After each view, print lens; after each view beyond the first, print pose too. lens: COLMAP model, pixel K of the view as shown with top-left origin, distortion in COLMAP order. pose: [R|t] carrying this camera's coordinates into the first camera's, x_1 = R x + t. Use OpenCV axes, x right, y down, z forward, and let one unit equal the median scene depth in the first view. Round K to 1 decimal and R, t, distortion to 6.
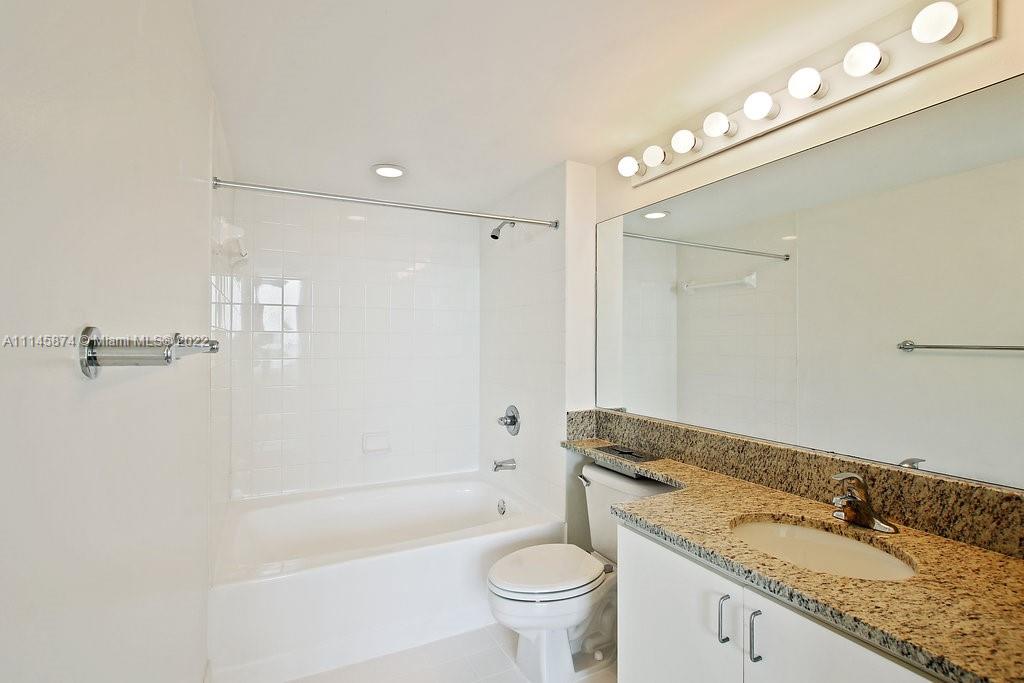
lens RADIAL K [[478.6, 0, 501.2], [0, 478.6, 341.9], [0, 0, 1]] dist [-0.008796, -0.001083]
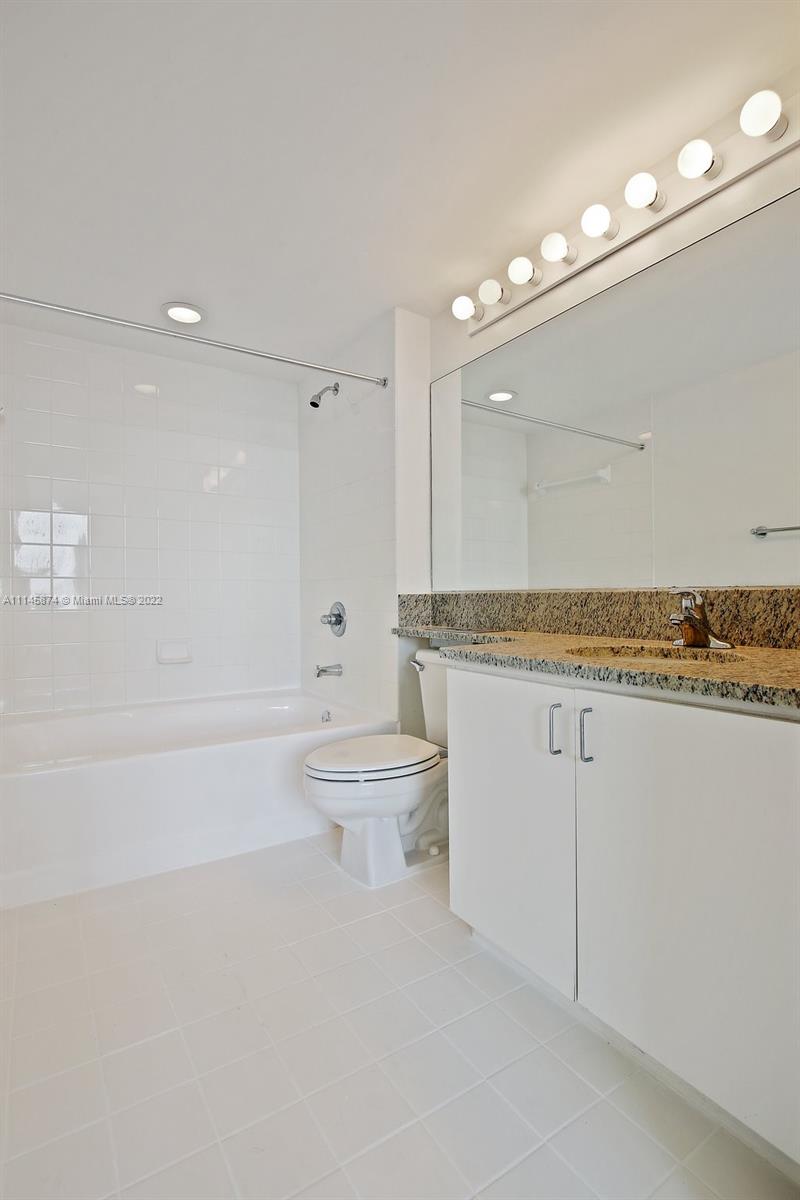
lens RADIAL K [[564.2, 0, 400.0], [0, 564.2, 600.0], [0, 0, 1]] dist [-0.021057, -0.004690]
pose [[0.993223, -0.012328, 0.115573, 0.027784], [0.010863, 0.999853, 0.013302, 0.181357], [-0.115720, -0.011957, 0.993210, -0.022028]]
